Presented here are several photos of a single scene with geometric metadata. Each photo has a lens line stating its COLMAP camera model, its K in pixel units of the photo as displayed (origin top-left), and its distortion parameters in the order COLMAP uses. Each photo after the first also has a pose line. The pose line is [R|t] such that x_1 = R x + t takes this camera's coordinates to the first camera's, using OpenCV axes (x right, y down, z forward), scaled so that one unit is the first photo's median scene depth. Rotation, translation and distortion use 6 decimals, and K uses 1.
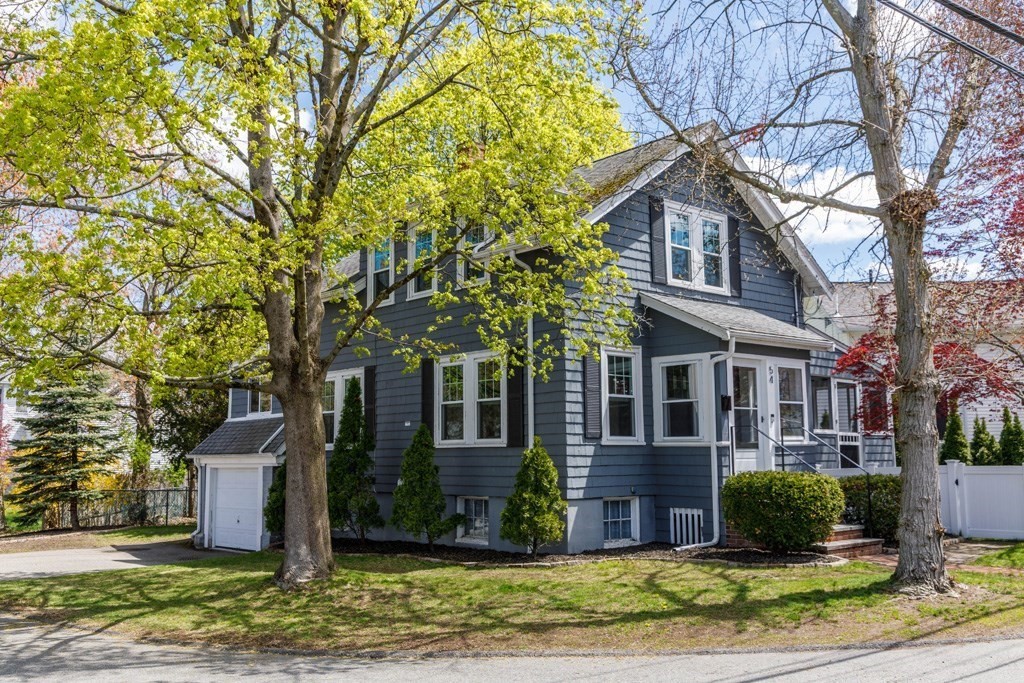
lens RADIAL K [[921.3, 0, 511.4], [0, 921.3, 338.4], [0, 0, 1]] dist [-0.016224, -0.007430]
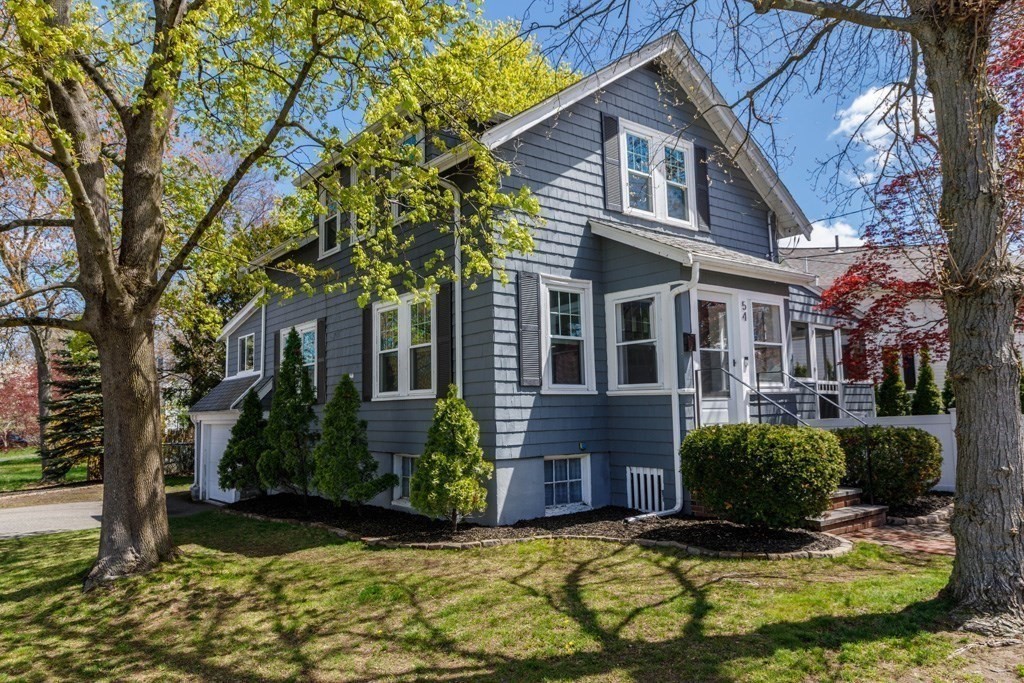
lens RADIAL K [[687.3, 0, 513.1], [0, 687.3, 336.9], [0, 0, 1]] dist [-0.005325, 0.005877]
pose [[0.998541, -0.016722, -0.051347, 0.101454], [0.017754, 0.999648, 0.019713, 0.047994], [0.051000, -0.020596, 0.998486, 0.355005]]
